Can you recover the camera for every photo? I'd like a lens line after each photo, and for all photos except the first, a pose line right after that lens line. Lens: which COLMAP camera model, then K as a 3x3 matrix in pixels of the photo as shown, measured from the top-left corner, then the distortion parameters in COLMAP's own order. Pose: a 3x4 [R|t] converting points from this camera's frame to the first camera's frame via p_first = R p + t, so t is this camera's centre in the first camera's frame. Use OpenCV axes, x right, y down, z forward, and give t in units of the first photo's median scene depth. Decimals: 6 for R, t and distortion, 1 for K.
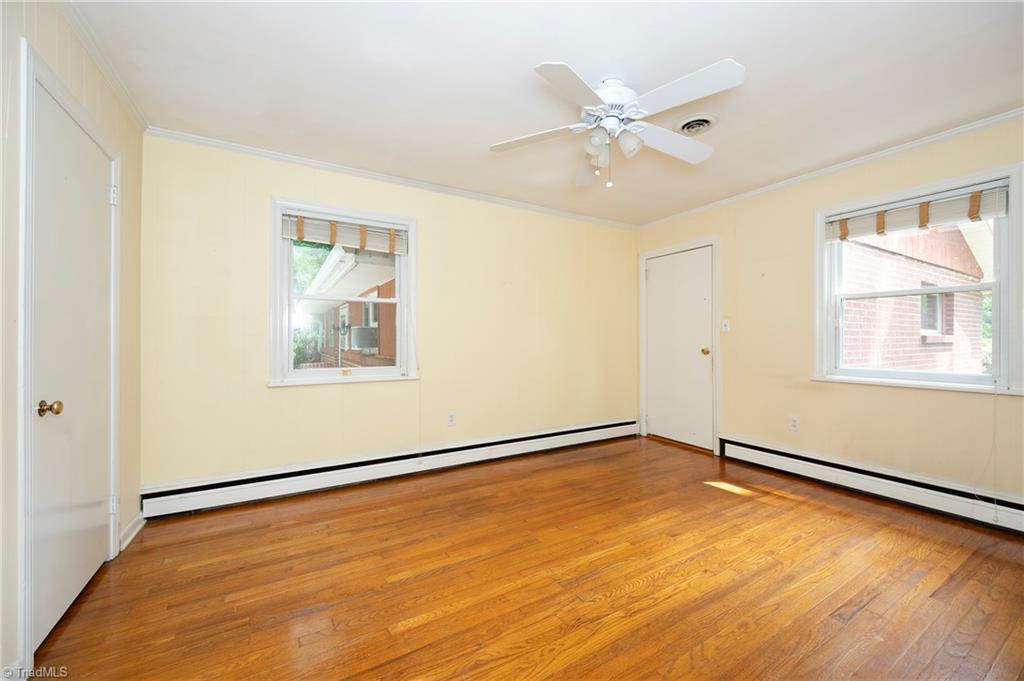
lens RADIAL K [[405.2, 0, 511.6], [0, 405.2, 339.3], [0, 0, 1]] dist [0.000902, 0.000182]
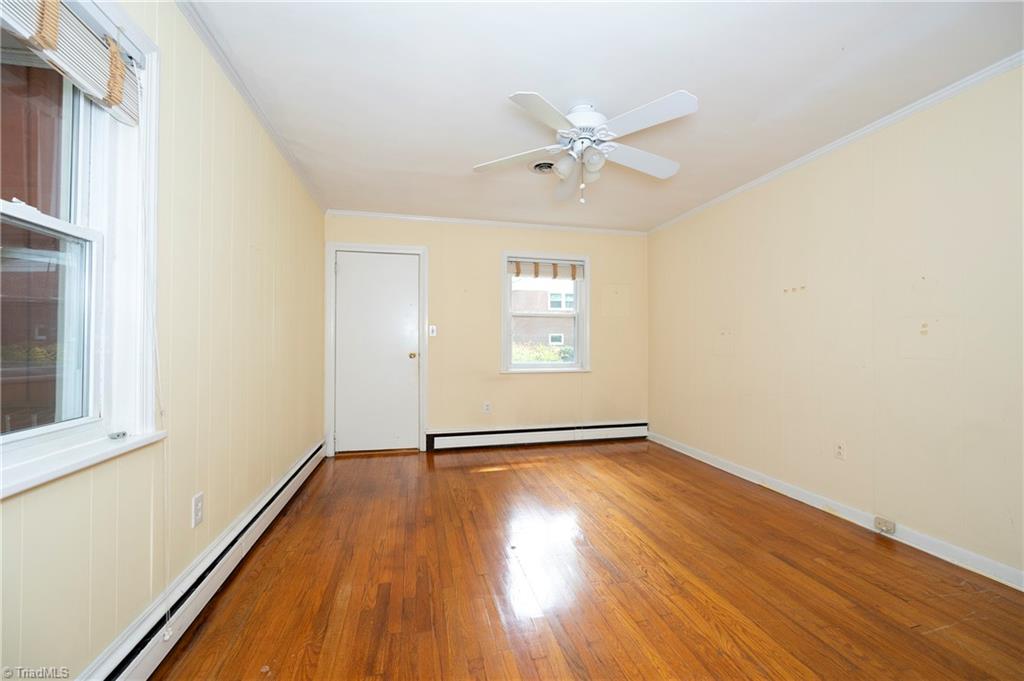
lens RADIAL K [[405.2, 0, 511.1], [0, 405.2, 340.4], [0, 0, 1]] dist [0.000902, 0.000182]
pose [[0.286365, 0.010422, 0.958064, -0.600716], [-0.001238, 0.999944, -0.010508, 0.003702], [-0.958120, 0.001823, 0.286362, 0.616036]]
